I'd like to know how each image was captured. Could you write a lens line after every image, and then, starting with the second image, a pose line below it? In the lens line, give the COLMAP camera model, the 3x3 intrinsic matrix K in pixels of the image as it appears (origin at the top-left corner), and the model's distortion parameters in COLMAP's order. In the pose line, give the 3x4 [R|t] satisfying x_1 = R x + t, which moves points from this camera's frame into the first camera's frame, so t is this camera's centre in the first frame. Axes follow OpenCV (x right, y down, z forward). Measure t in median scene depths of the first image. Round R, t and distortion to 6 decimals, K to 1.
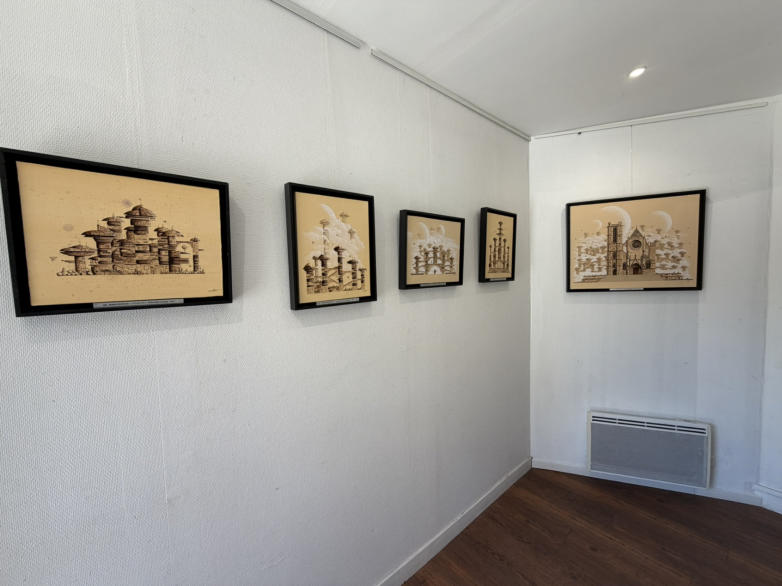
lens RADIAL K [[312.7, 0, 391.0], [0, 312.7, 293.0], [0, 0, 1]] dist [-0.000395, -0.000309]
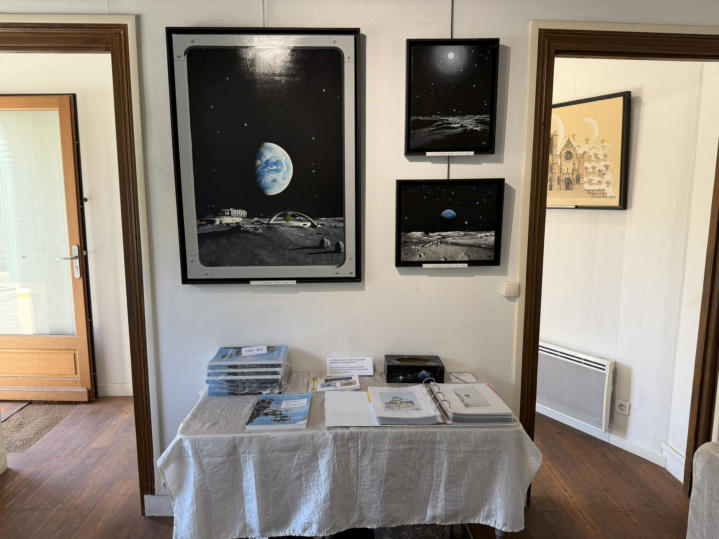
lens RADIAL K [[507.7, 0, 359.5], [0, 507.7, 269.5], [0, 0, 1]] dist [0.084871, -0.134443]
pose [[0.780173, 0.117425, -0.614444, 1.261192], [-0.044451, 0.990148, 0.132785, -0.002669], [0.623983, -0.076282, 0.777706, -0.543153]]
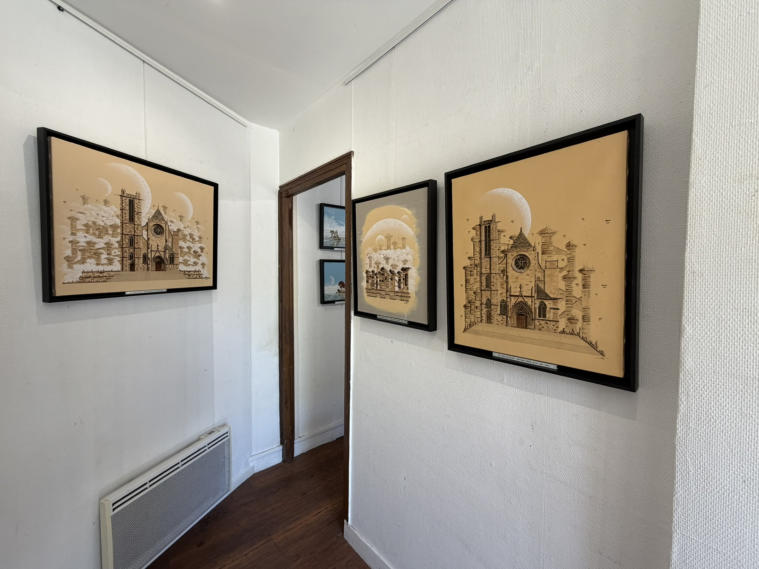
lens RADIAL K [[303.5, 0, 379.5], [0, 303.5, 284.5], [0, 0, 1]] dist [-0.000395, -0.000309]
pose [[-0.026468, -0.019880, 0.999452, 0.056046], [0.038498, 0.999040, 0.020891, -0.022725], [-0.998908, 0.039030, -0.025677, 0.504424]]
